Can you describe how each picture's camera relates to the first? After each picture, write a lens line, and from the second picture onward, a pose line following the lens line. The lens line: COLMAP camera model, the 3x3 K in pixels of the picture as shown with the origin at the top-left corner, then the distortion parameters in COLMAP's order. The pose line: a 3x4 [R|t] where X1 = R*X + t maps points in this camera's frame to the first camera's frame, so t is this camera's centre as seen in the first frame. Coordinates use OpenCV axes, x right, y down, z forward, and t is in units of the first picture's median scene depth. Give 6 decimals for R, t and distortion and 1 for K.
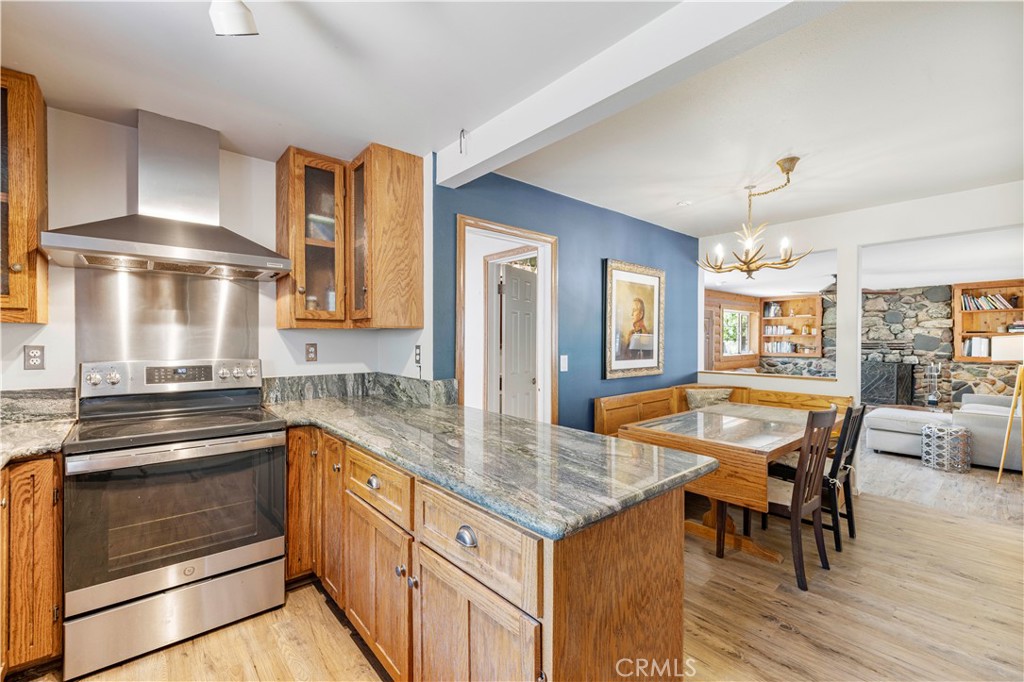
lens RADIAL K [[431.7, 0, 504.4], [0, 431.7, 342.1], [0, 0, 1]] dist [0.006332, -0.001147]
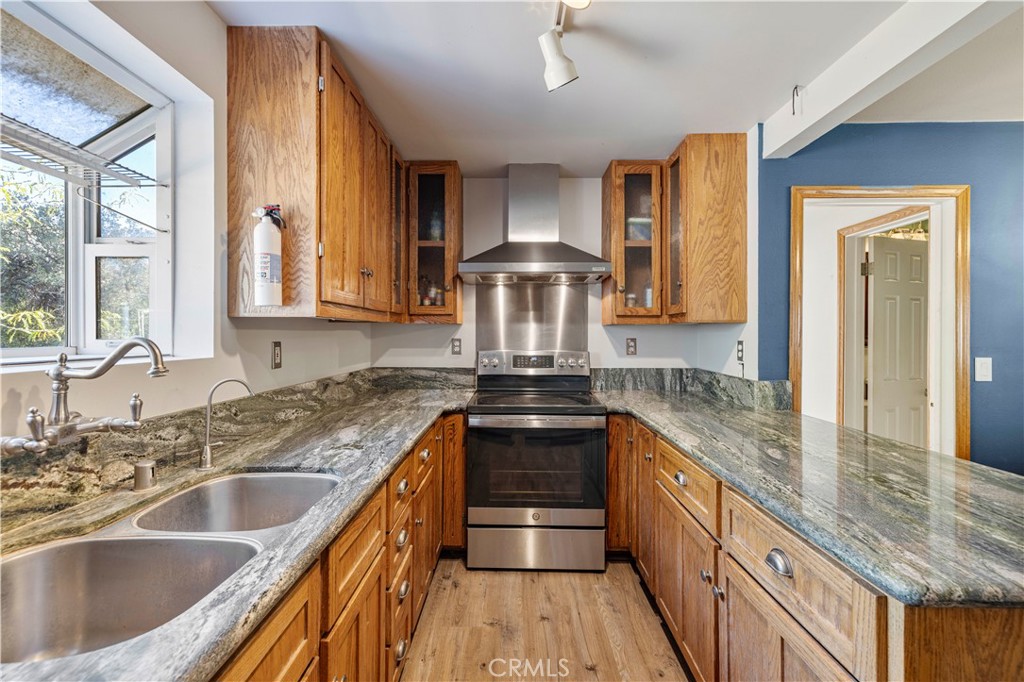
lens RADIAL K [[431.7, 0, 507.6], [0, 431.7, 334.1], [0, 0, 1]] dist [0.006332, -0.001147]
pose [[0.748972, -0.001344, -0.662600, 0.036038], [-0.003364, 0.999977, -0.005830, 0.000355], [0.662593, 0.006596, 0.748951, -0.005761]]
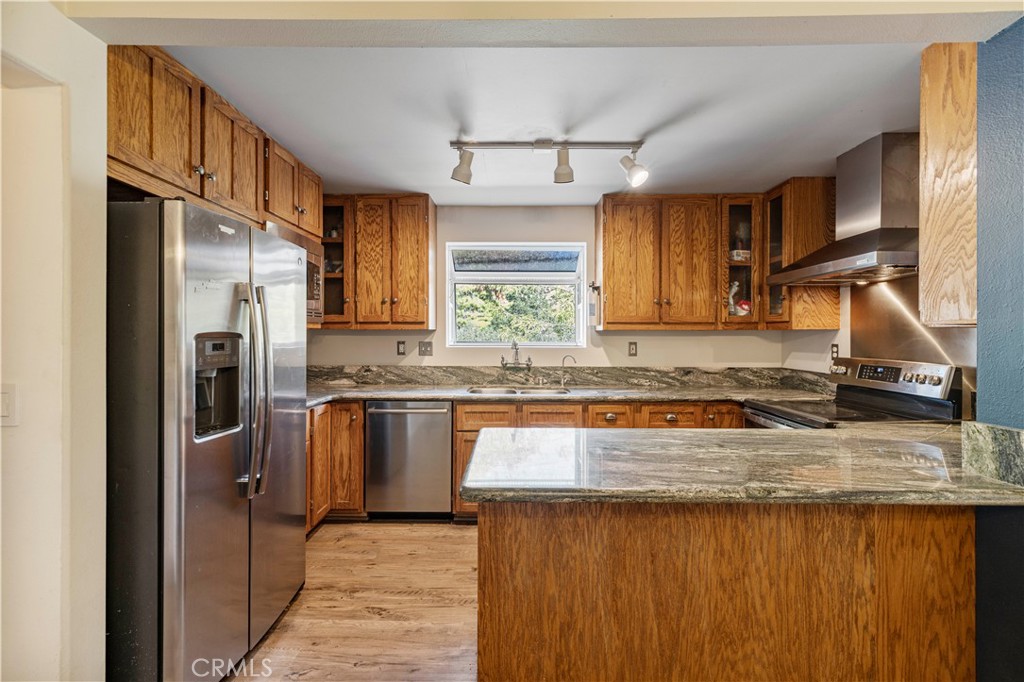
lens RADIAL K [[431.7, 0, 507.3], [0, 431.7, 334.5], [0, 0, 1]] dist [0.006332, -0.001147]
pose [[-0.656559, -0.006144, -0.754249, 0.579063], [-0.009611, 0.999954, 0.000220, -0.011270], [0.754213, 0.007393, -0.656588, 0.876926]]
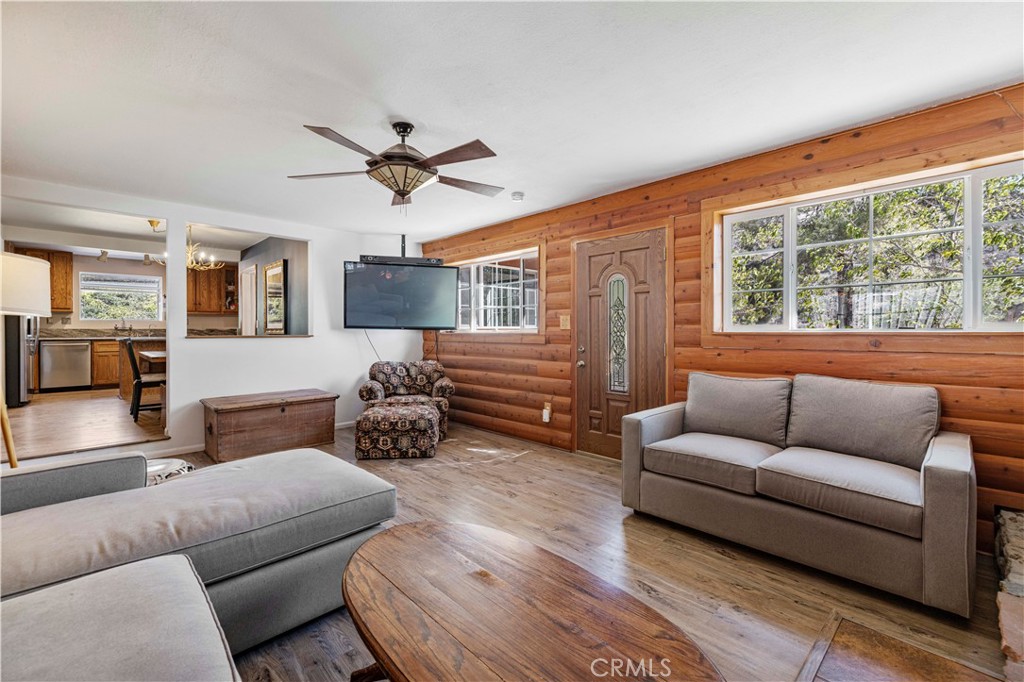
lens RADIAL K [[431.7, 0, 504.2], [0, 431.7, 331.6], [0, 0, 1]] dist [0.006332, -0.001147]
pose [[0.071418, 0.001066, -0.997446, 2.828488], [-0.003404, 0.999994, 0.000825, 0.095535], [0.997441, 0.003337, 0.071421, 2.508262]]
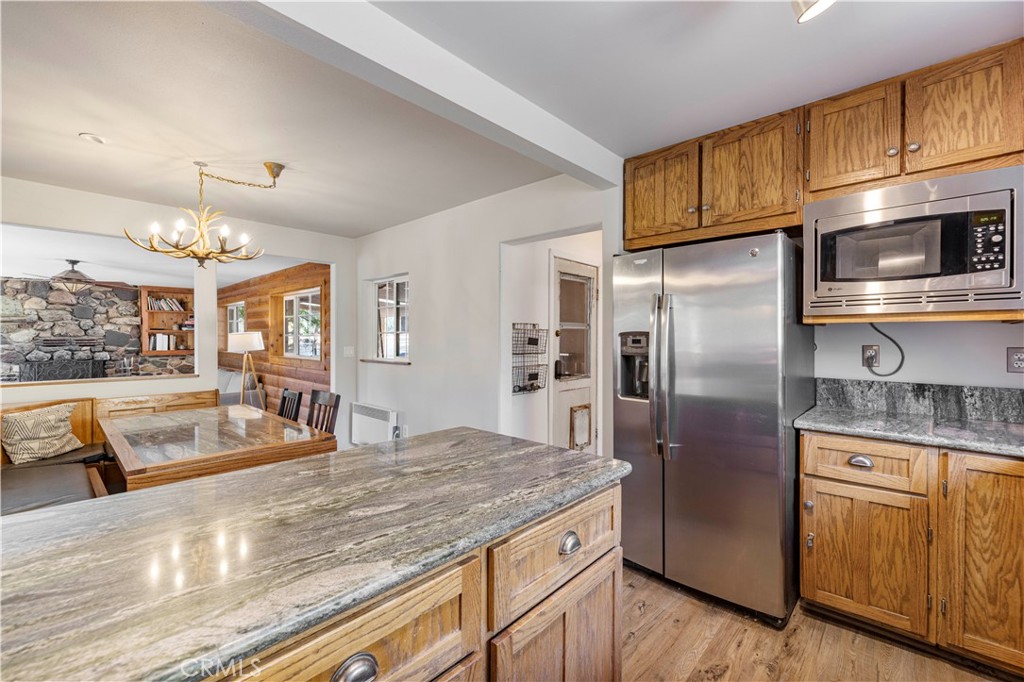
lens RADIAL K [[431.7, 0, 507.8], [0, 431.7, 341.0], [0, 0, 1]] dist [0.006332, -0.001147]
pose [[-0.117343, -0.010945, 0.993031, -0.456046], [0.004569, 0.999923, 0.011560, -0.002296], [-0.993081, 0.005893, -0.117284, 0.561260]]
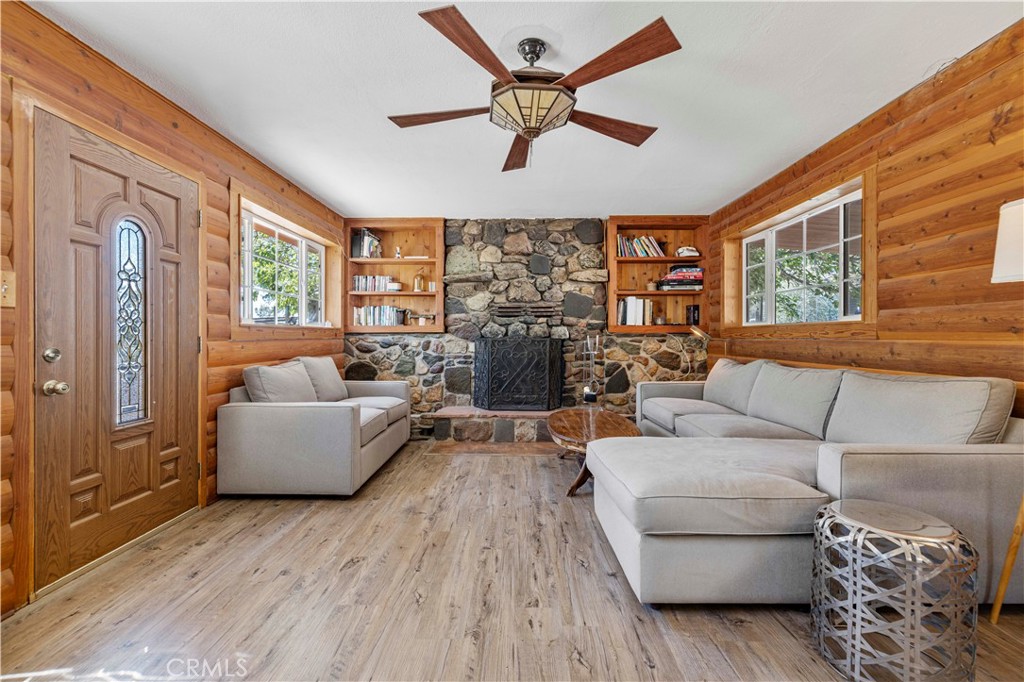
lens RADIAL K [[431.7, 0, 510.1], [0, 431.7, 338.4], [0, 0, 1]] dist [0.006332, -0.001147]
pose [[0.649434, -0.005231, 0.760400, 1.181031], [0.003838, 0.999986, 0.003601, 0.135892], [-0.760408, 0.000579, 0.649445, 1.865716]]
